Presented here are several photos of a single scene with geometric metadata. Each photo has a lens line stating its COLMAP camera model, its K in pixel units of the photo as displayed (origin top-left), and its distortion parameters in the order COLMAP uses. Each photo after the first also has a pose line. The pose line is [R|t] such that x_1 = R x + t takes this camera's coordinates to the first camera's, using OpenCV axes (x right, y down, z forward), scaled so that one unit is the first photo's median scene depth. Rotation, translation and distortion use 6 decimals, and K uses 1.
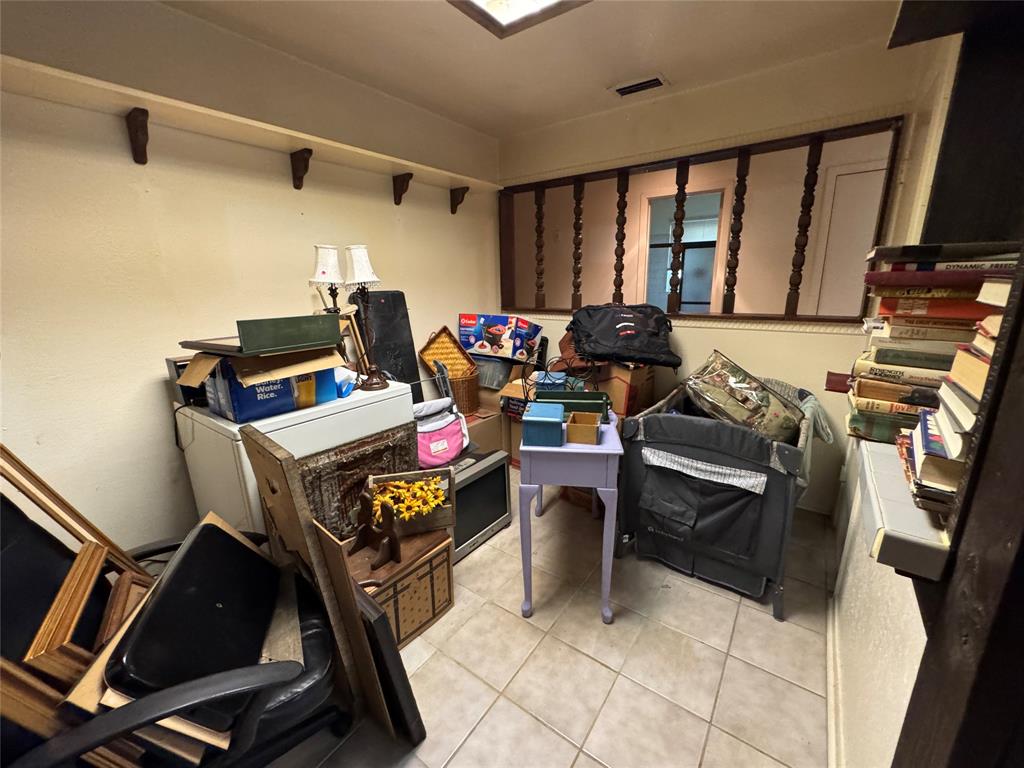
lens RADIAL K [[408.7, 0, 508.9], [0, 408.7, 382.3], [0, 0, 1]] dist [-0.002996, 0.000256]
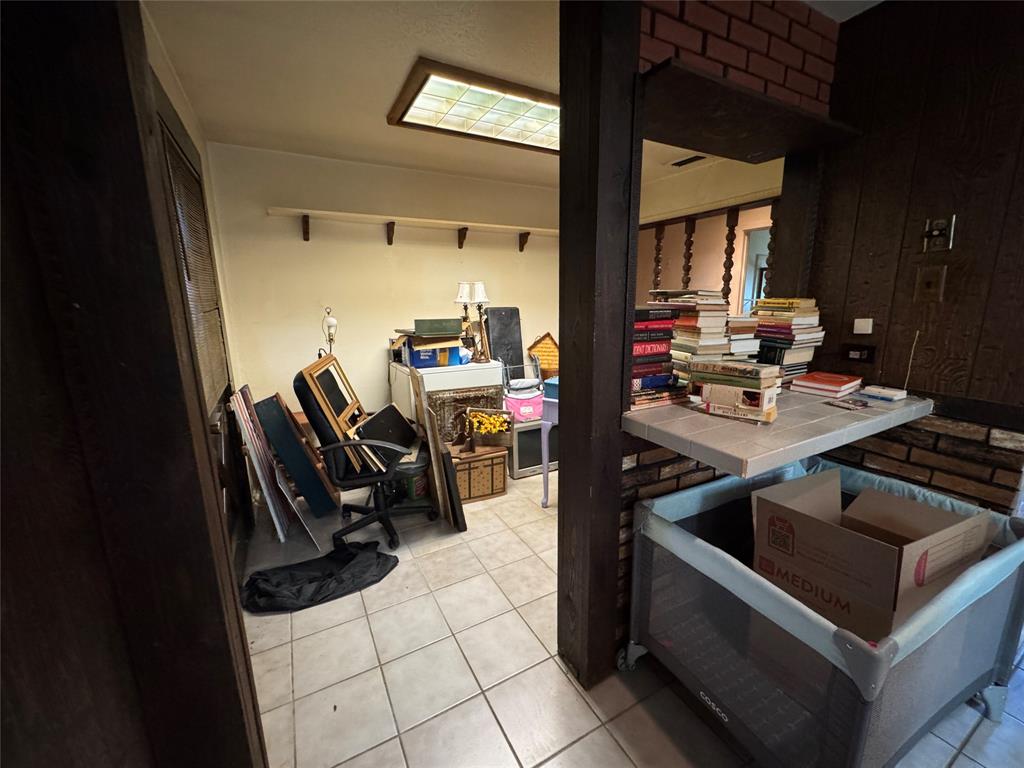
lens RADIAL K [[408.7, 0, 513.5], [0, 408.7, 383.3], [0, 0, 1]] dist [-0.002996, 0.000256]
pose [[0.906553, 0.102195, -0.409533, 0.558281], [-0.116066, 0.993200, -0.009085, 0.110975], [0.405820, 0.055769, 0.912250, -0.572160]]
